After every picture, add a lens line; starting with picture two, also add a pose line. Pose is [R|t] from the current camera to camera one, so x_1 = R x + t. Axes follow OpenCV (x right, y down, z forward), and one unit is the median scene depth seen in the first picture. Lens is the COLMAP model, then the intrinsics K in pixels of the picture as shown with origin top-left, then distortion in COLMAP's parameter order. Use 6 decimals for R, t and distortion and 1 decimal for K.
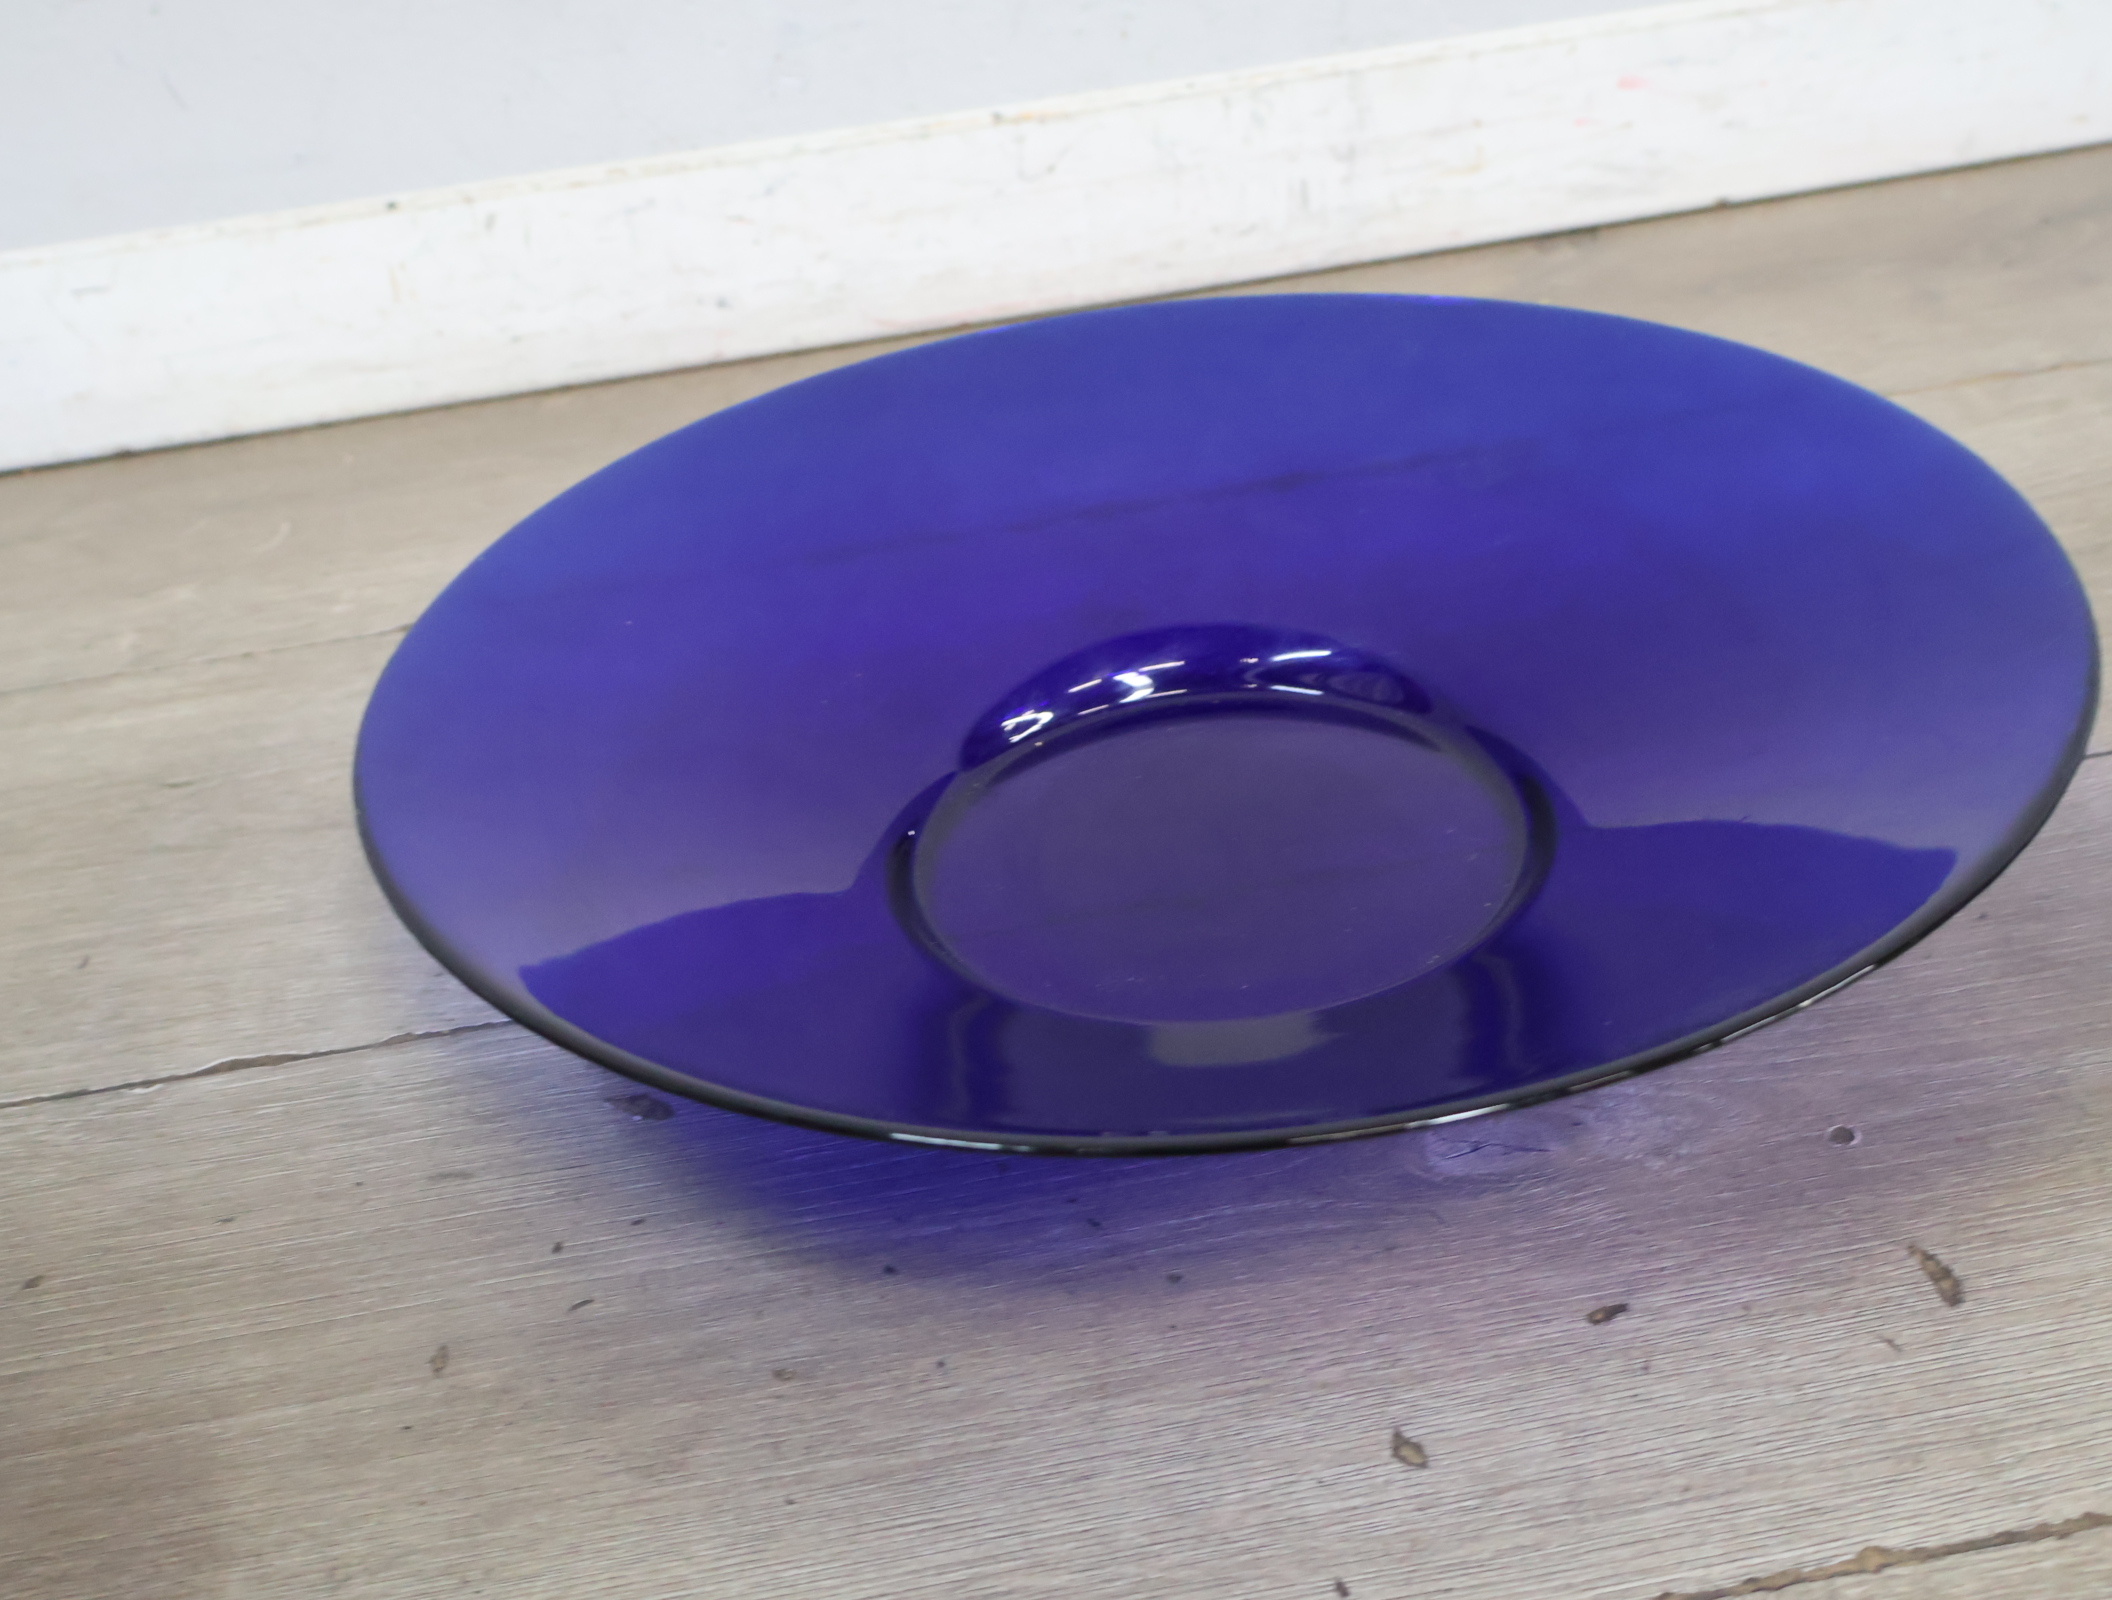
lens RADIAL K [[2403.8, 0, 1054.6], [0, 2403.8, 811.6], [0, 0, 1]] dist [0.007169, 0.000000]
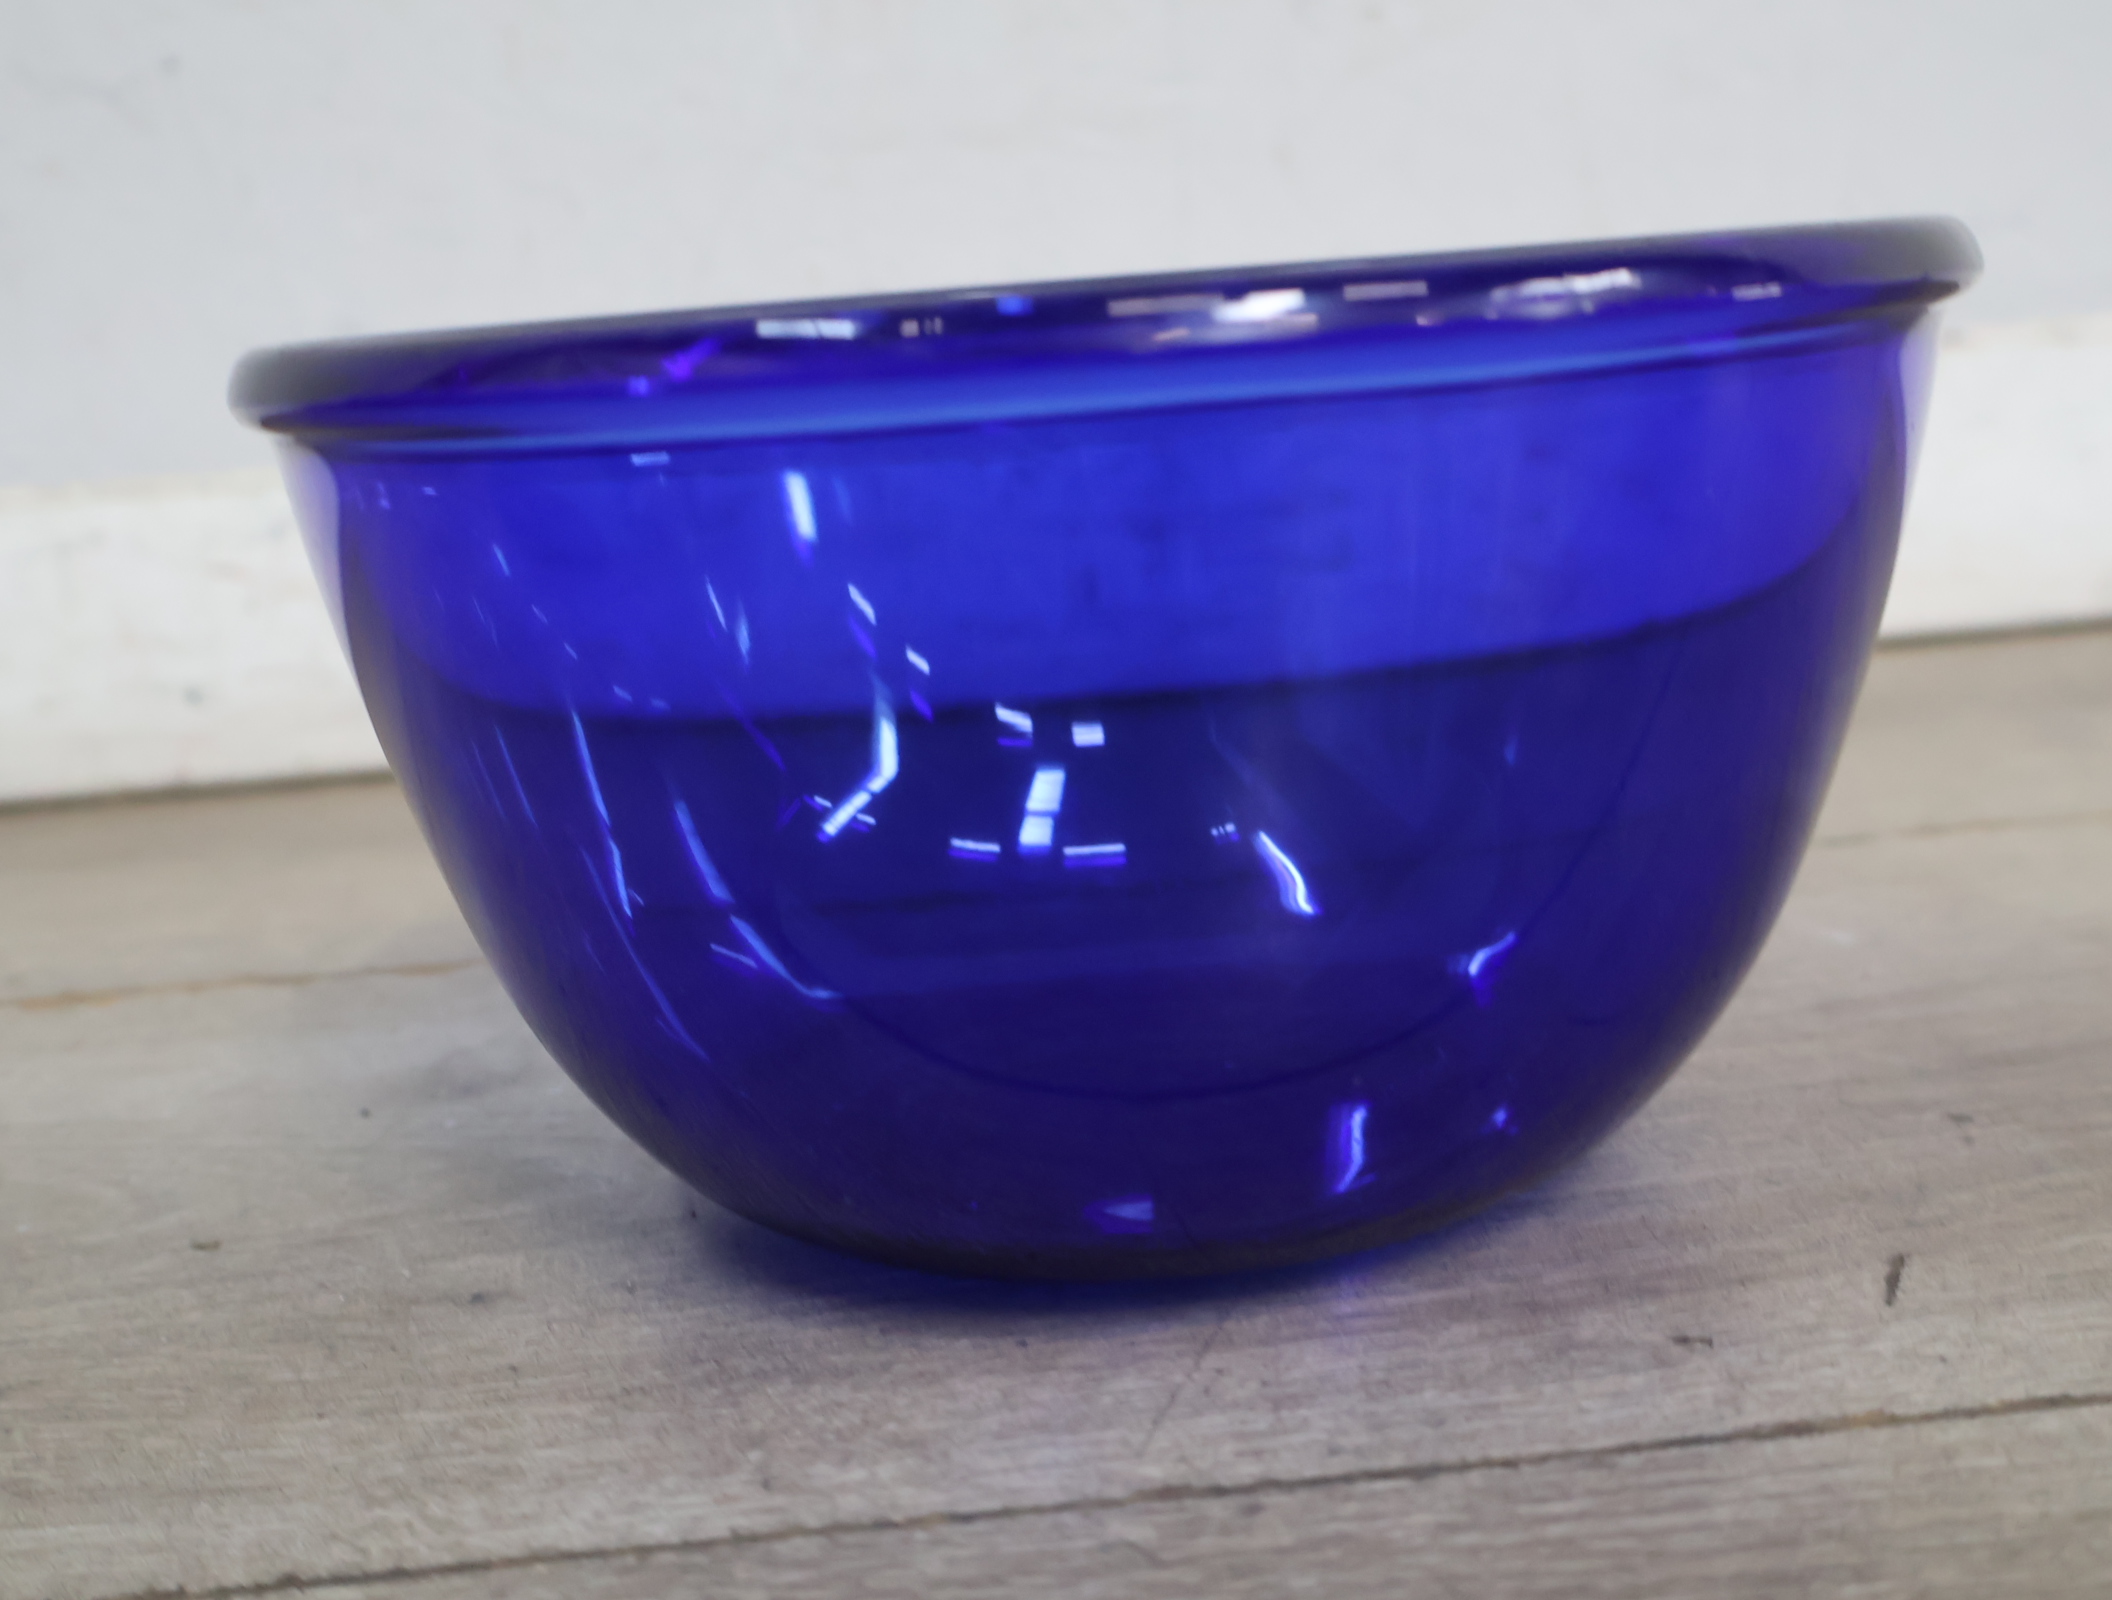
lens RADIAL K [[2508.2, 0, 1048.4], [0, 2508.2, 794.8], [0, 0, 1]] dist [0.004382, 0.000000]
pose [[0.996718, 0.047625, -0.065453, 0.261330], [-0.067181, 0.937777, -0.340678, 0.056484], [0.045155, 0.343957, 0.937899, 0.702786]]
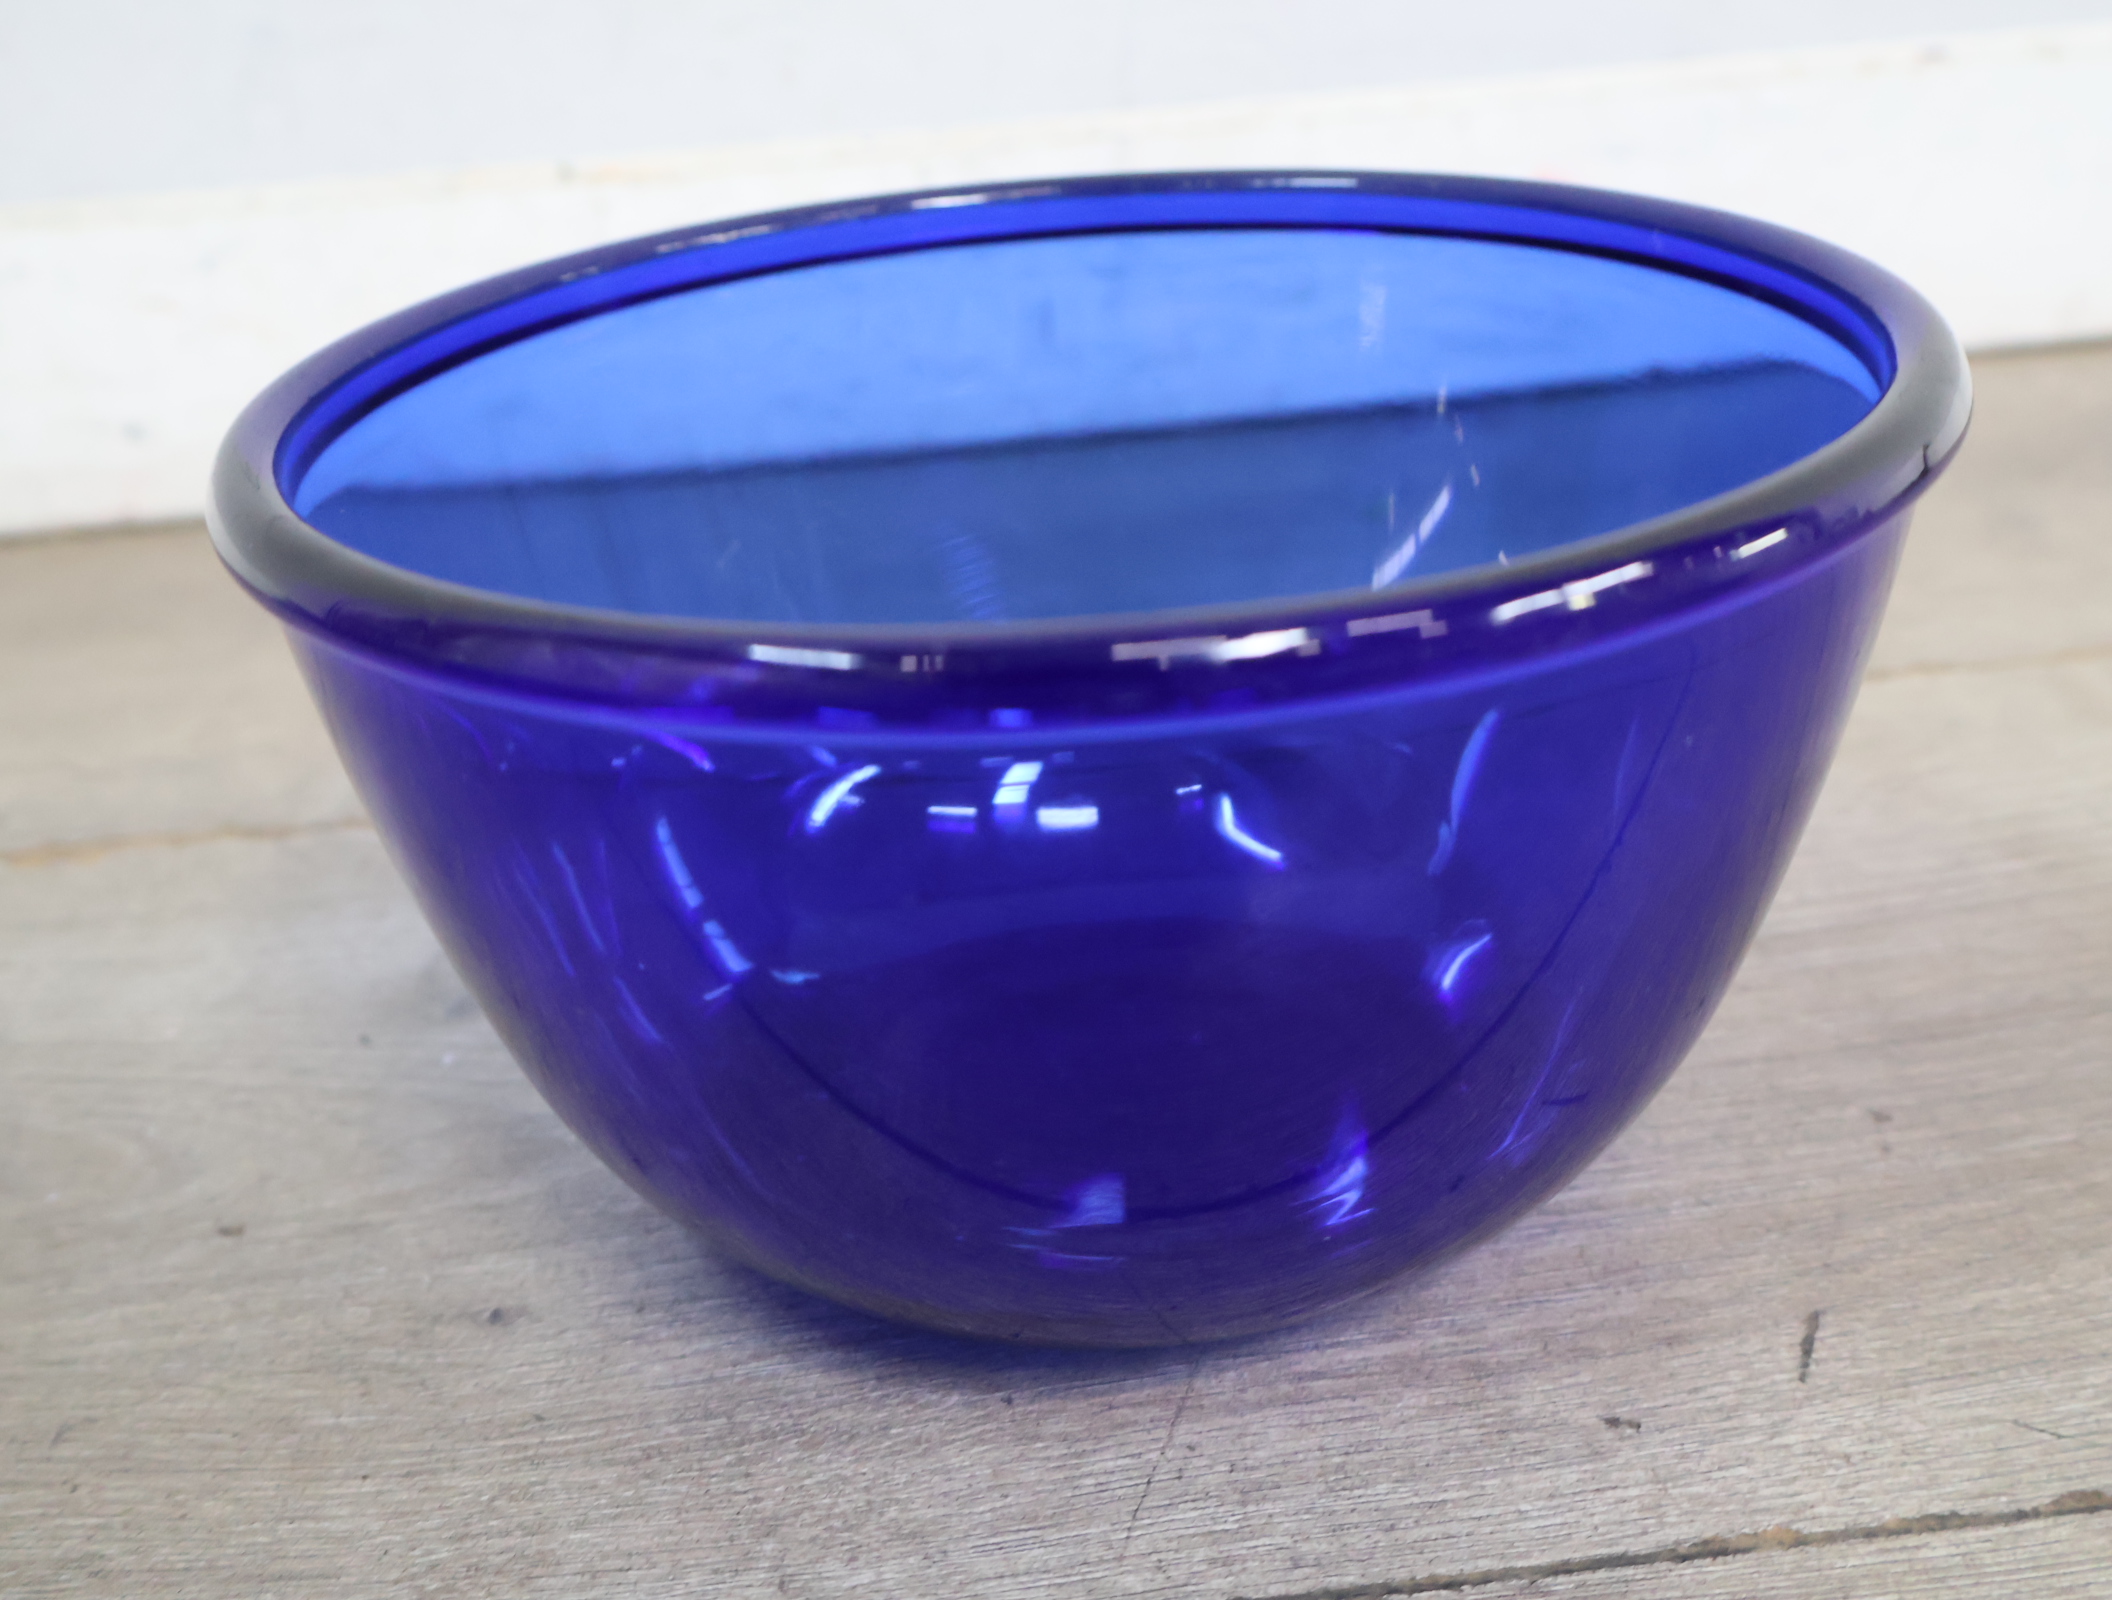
lens RADIAL K [[2508.2, 0, 1045.1], [0, 2508.2, 808.7], [0, 0, 1]] dist [0.004382, 0.000000]
pose [[0.997845, 0.059830, -0.026922, 0.241381], [-0.062623, 0.990935, -0.118852, -0.089004], [0.019567, 0.120282, 0.992547, 0.648808]]
